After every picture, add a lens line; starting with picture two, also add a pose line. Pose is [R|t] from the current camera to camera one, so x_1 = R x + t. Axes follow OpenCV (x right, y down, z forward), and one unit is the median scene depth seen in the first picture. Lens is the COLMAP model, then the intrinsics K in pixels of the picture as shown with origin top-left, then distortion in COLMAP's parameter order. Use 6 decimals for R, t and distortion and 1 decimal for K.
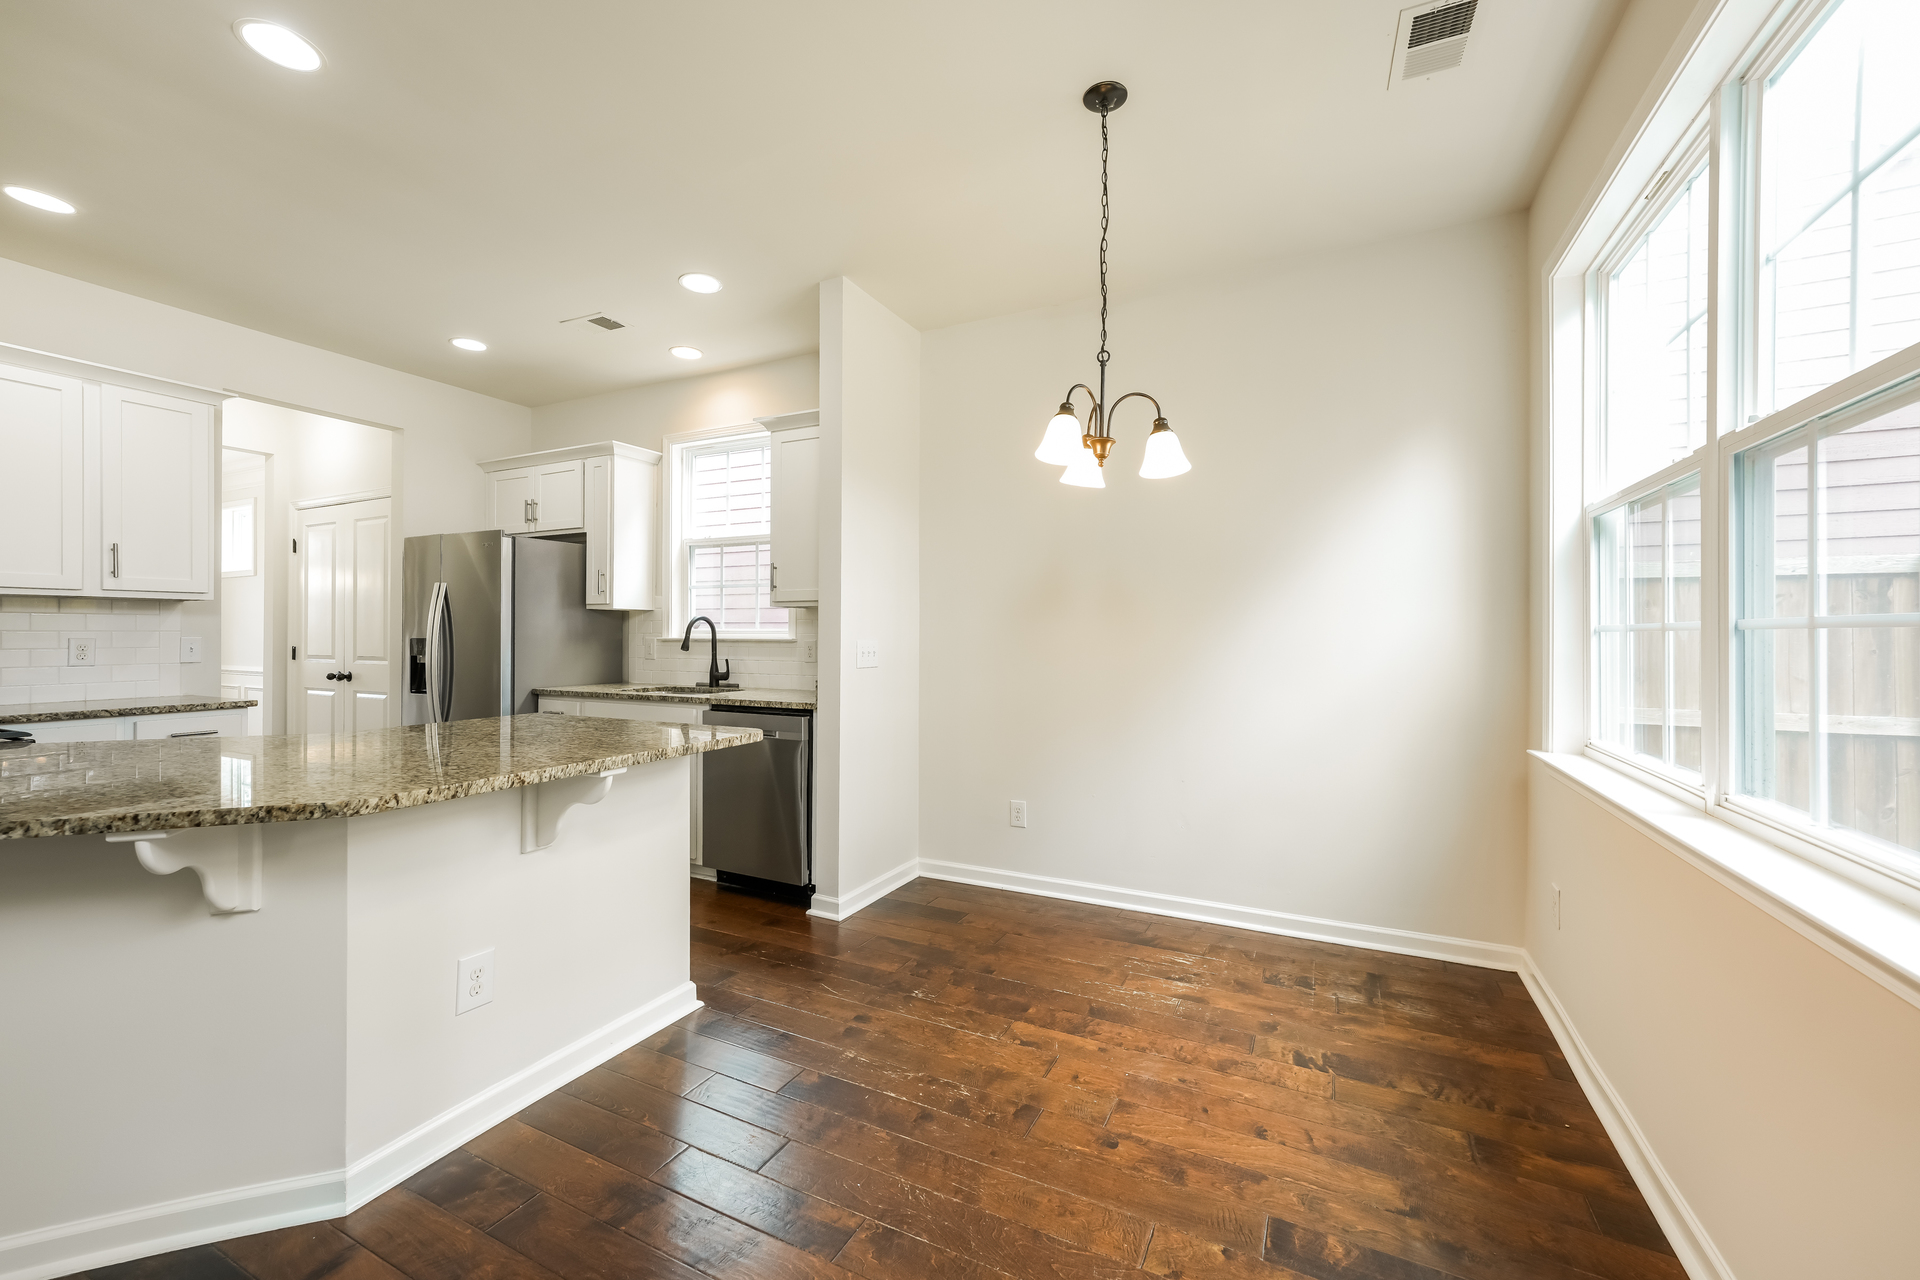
lens RADIAL K [[761.4, 0, 959.9], [0, 761.4, 632.2], [0, 0, 1]] dist [-0.001313, 0.001297]
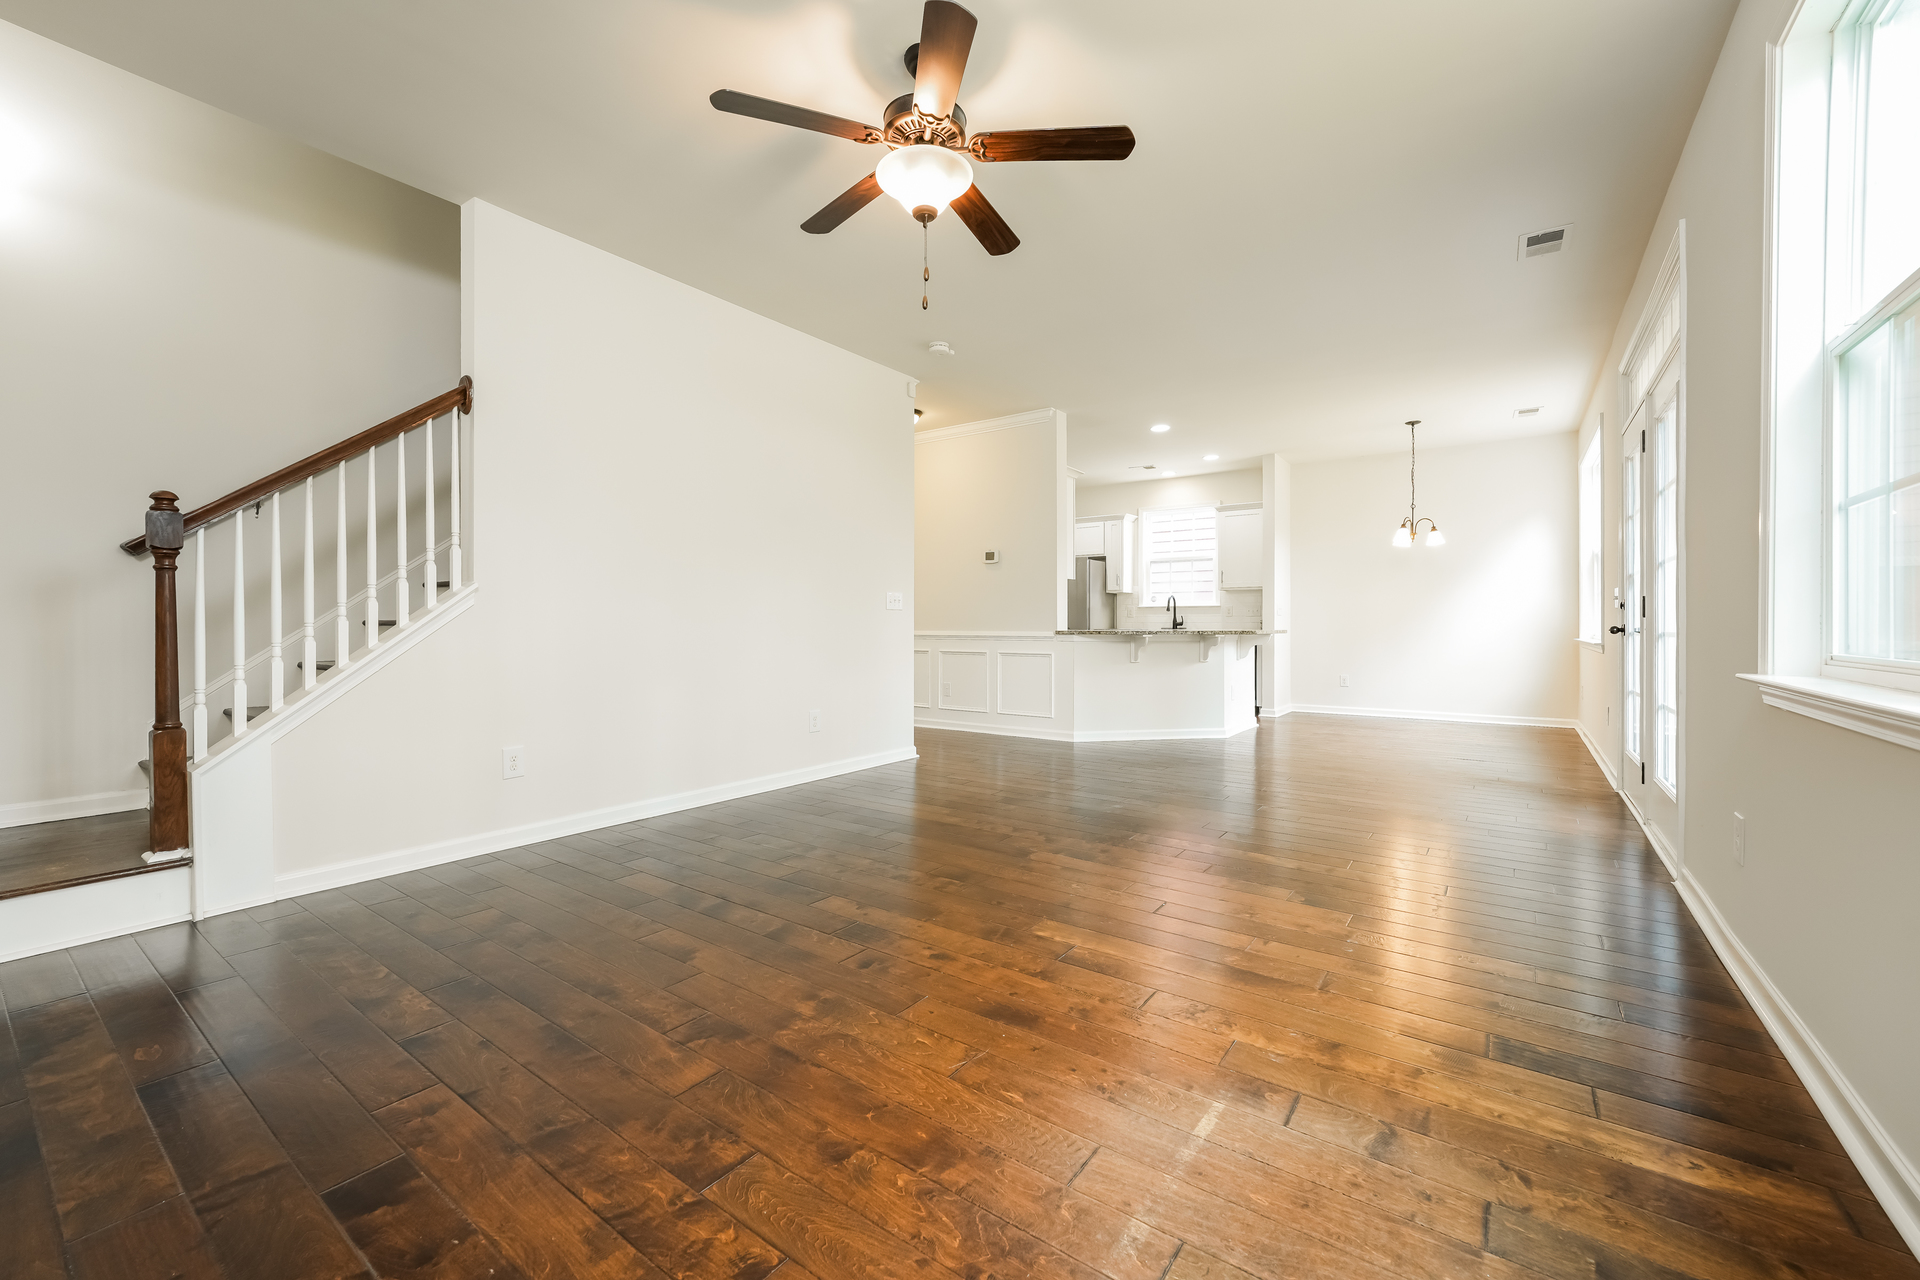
lens RADIAL K [[761.4, 0, 957.9], [0, 761.4, 636.3], [0, 0, 1]] dist [-0.001313, 0.001297]
pose [[0.982069, -0.002036, -0.188510, -0.516604], [0.005419, 0.999833, 0.017436, 0.052610], [0.188443, -0.018145, 0.981917, -1.187327]]
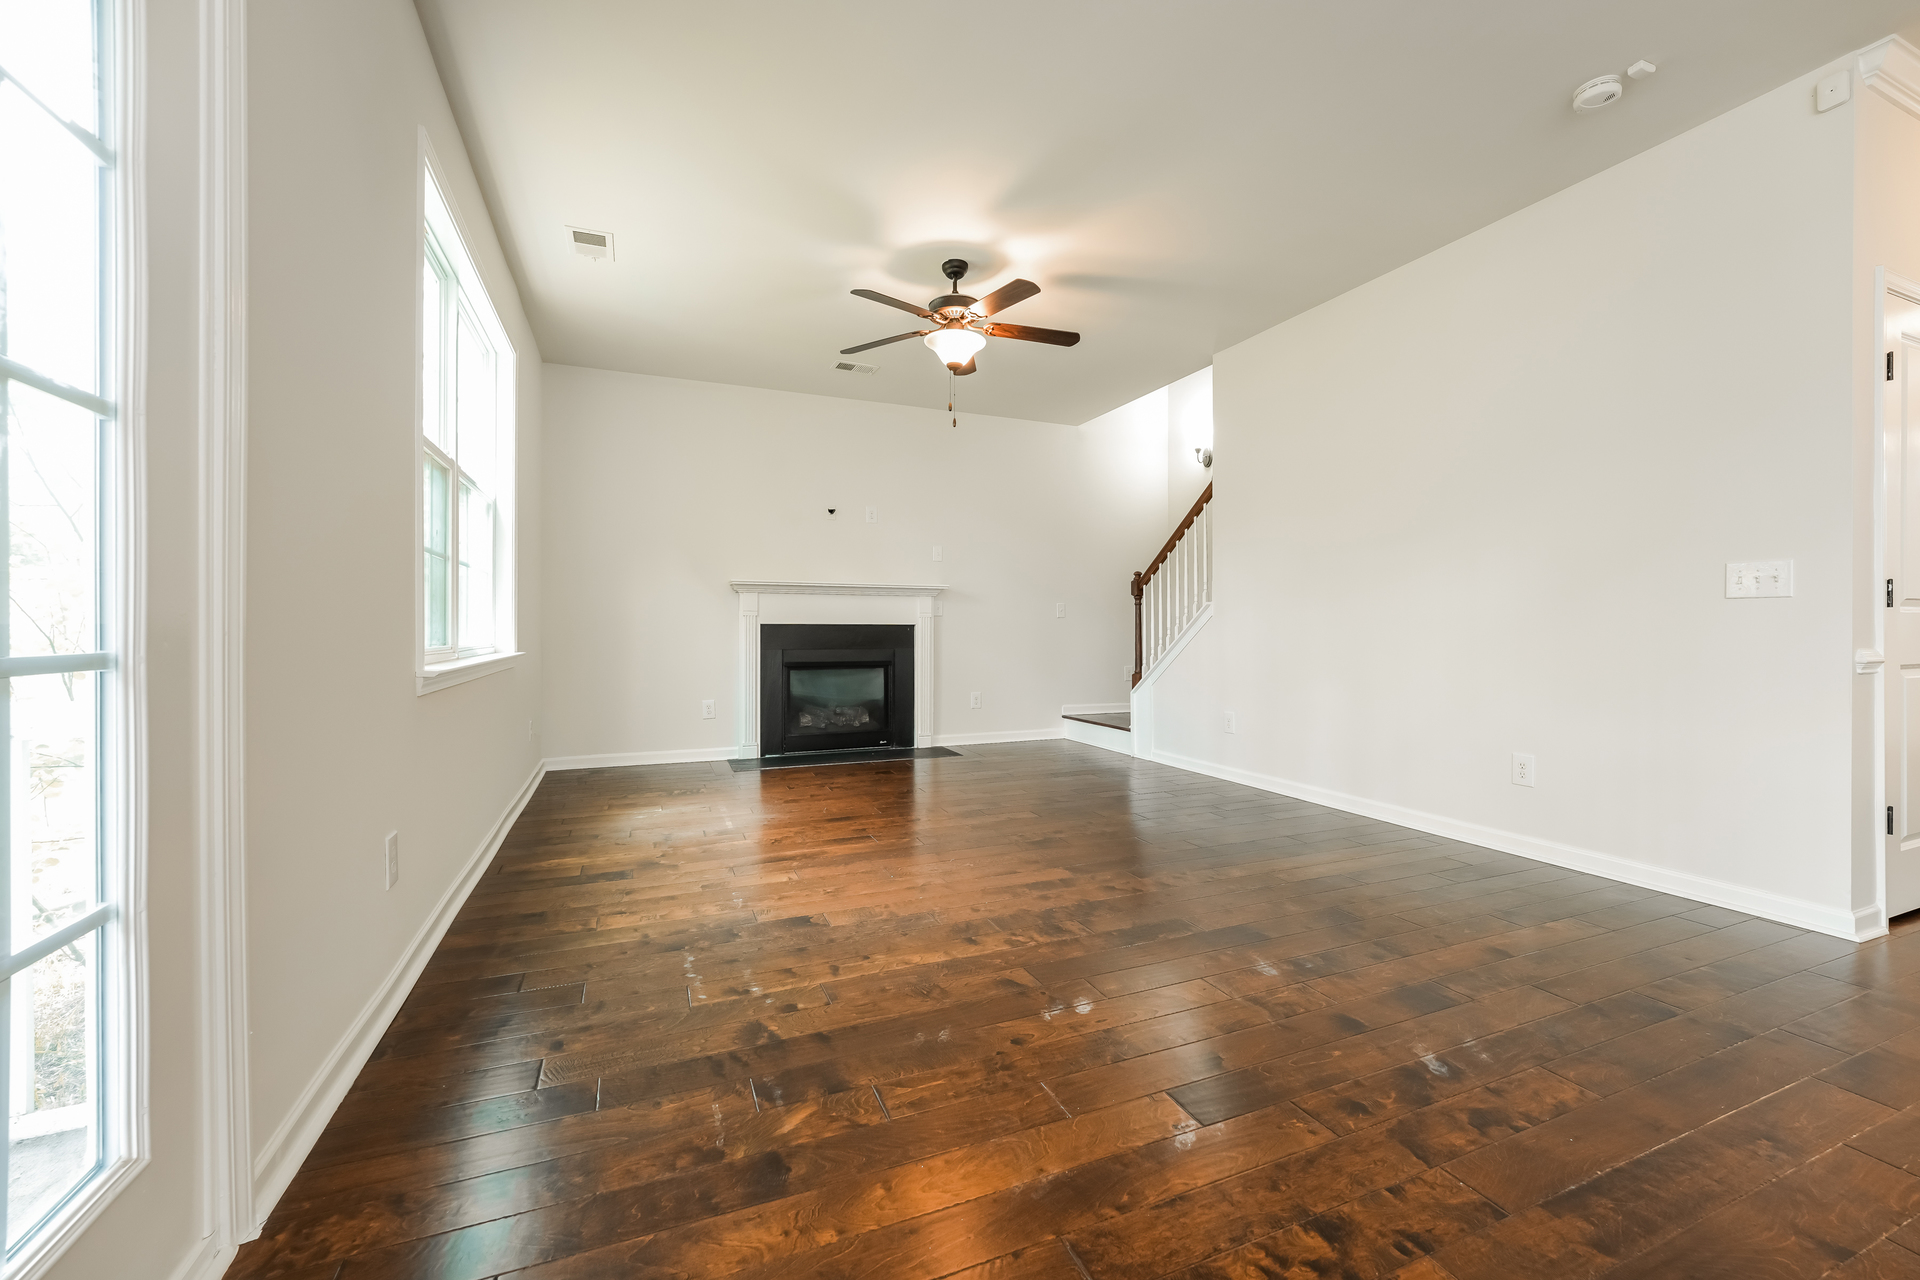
lens RADIAL K [[761.4, 0, 950.2], [0, 761.4, 636.3], [0, 0, 1]] dist [-0.001313, 0.001297]
pose [[-0.676883, 0.000513, -0.736090, 1.078891], [-0.005616, 0.999967, 0.005862, 0.078874], [0.736069, 0.008102, -0.676858, 2.317747]]
